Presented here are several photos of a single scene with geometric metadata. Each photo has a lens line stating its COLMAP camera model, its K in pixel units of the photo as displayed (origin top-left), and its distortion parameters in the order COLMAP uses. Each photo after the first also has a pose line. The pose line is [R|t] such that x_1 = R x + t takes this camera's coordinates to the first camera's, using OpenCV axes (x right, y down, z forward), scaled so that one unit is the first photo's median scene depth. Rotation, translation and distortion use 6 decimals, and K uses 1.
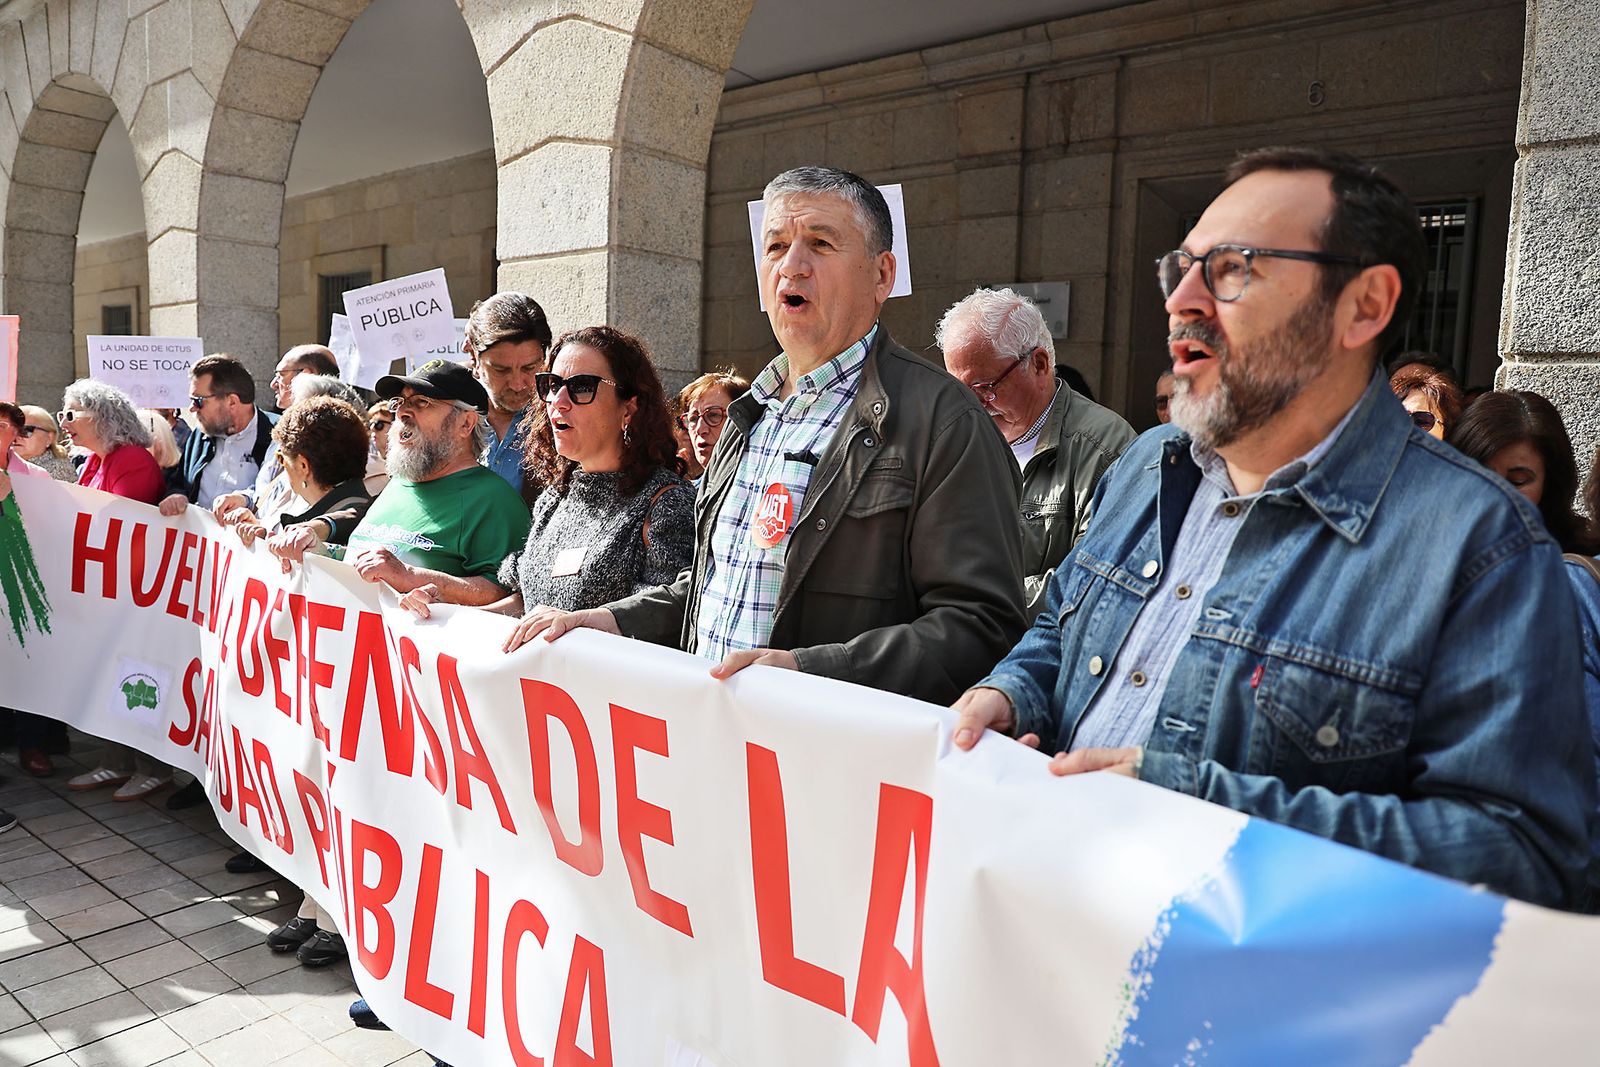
lens RADIAL K [[1077.3, 0, 800.0], [0, 1077.3, 533.5], [0, 0, 1]] dist [-0.080558, 0.003081]
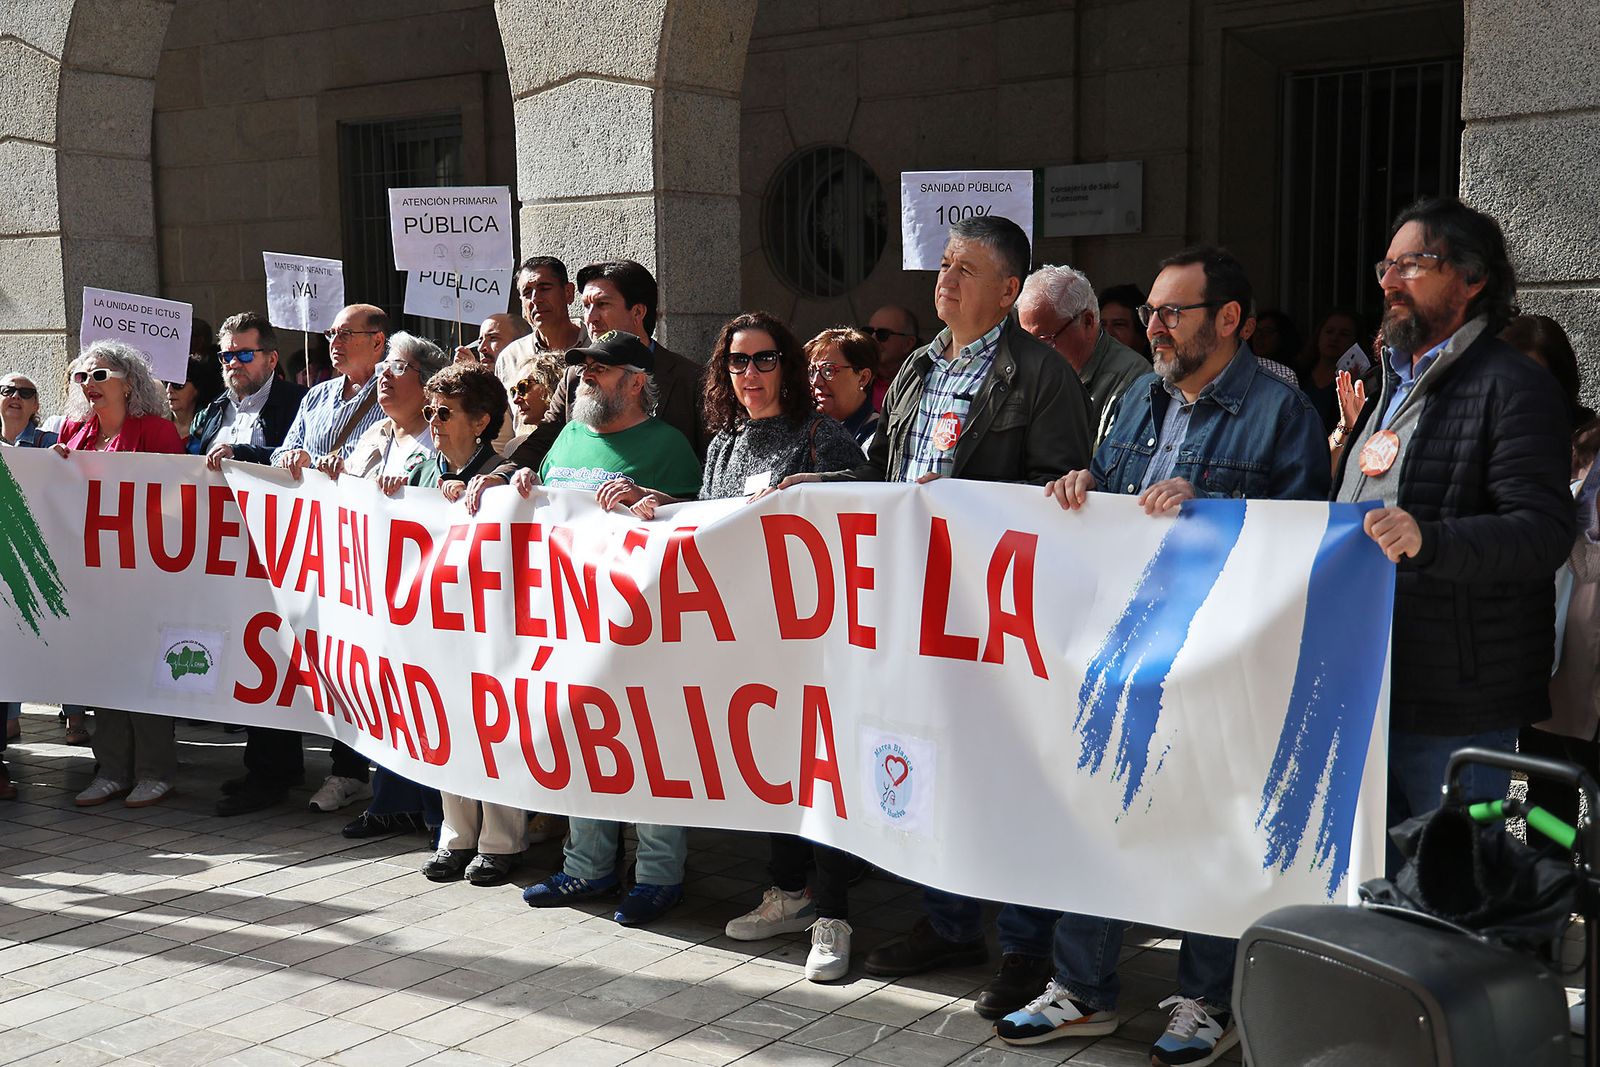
lens RADIAL K [[1875.0, 0, 803.5], [0, 1875.0, 503.1], [0, 0, 1]] dist [0.133356, -0.002400]
pose [[0.997832, -0.051561, 0.040901, -0.118603], [0.052109, 0.998564, -0.012454, 0.041364], [-0.040200, 0.014558, 0.999086, -0.666125]]
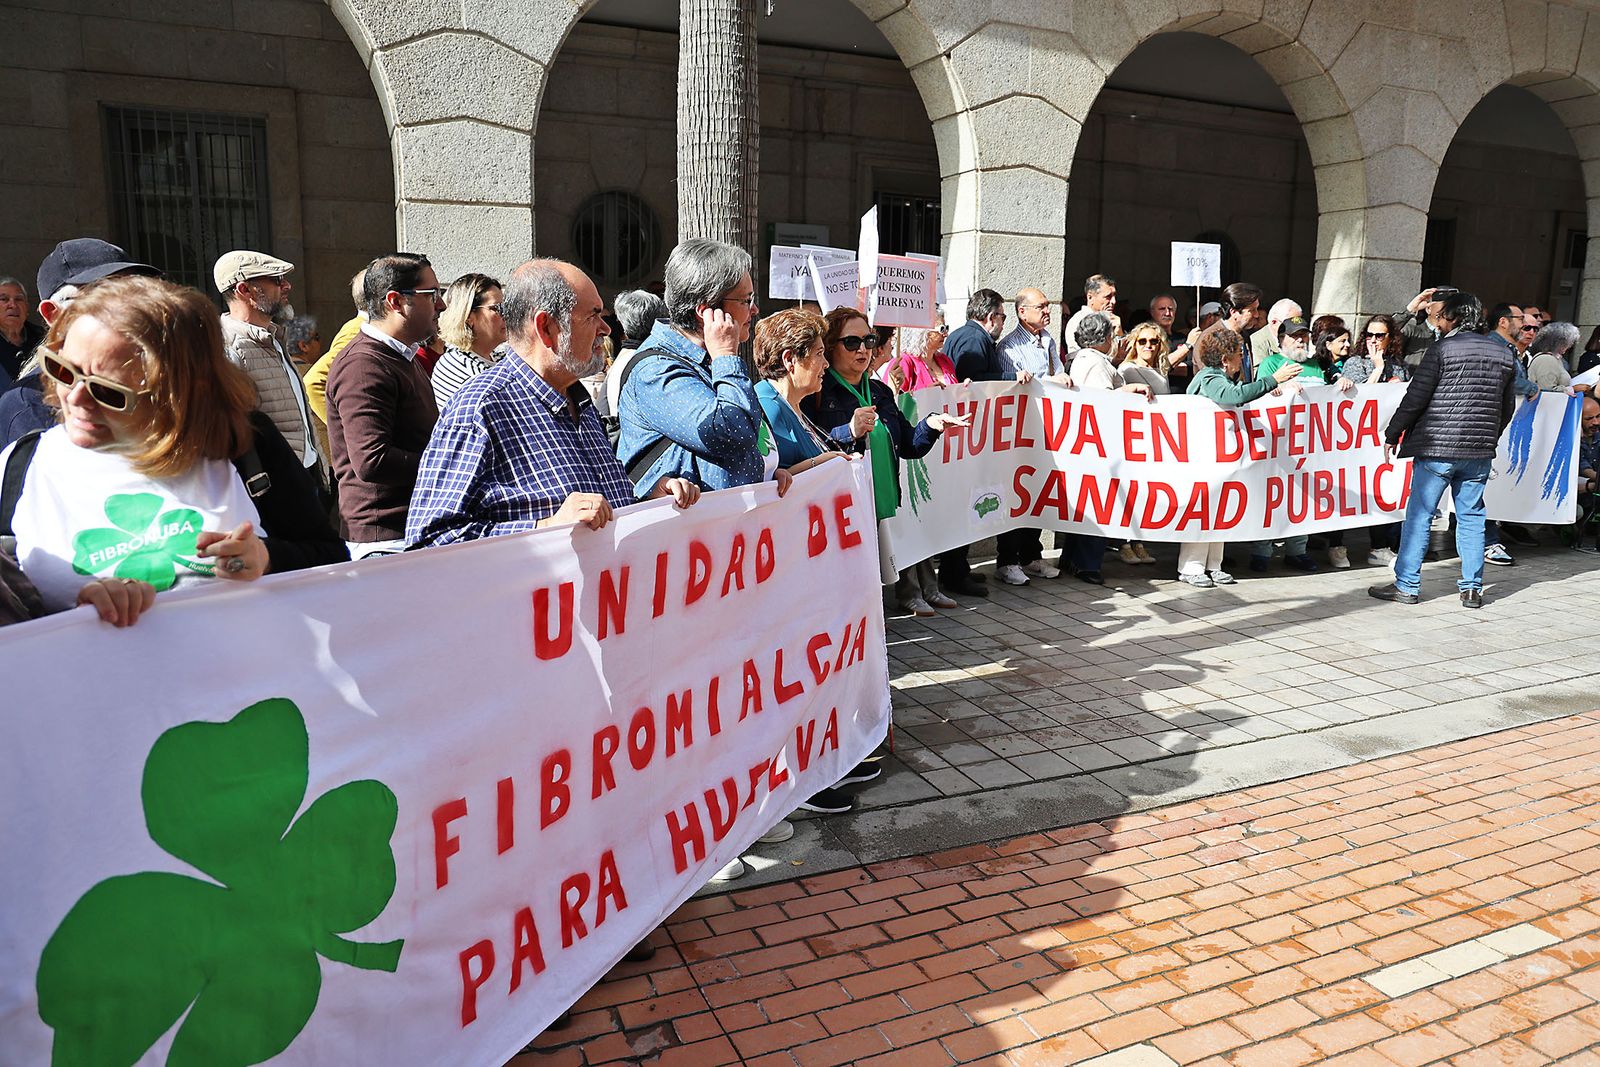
lens RADIAL K [[1103.7, 0, 800.0], [0, 1103.7, 533.5], [0, 0, 1]] dist [-0.088761, 0.065135]
pose [[0.493860, -0.178264, 0.851073, -1.944115], [0.084460, 0.983966, 0.157089, -0.089200], [-0.865430, -0.005698, 0.500997, 0.407140]]
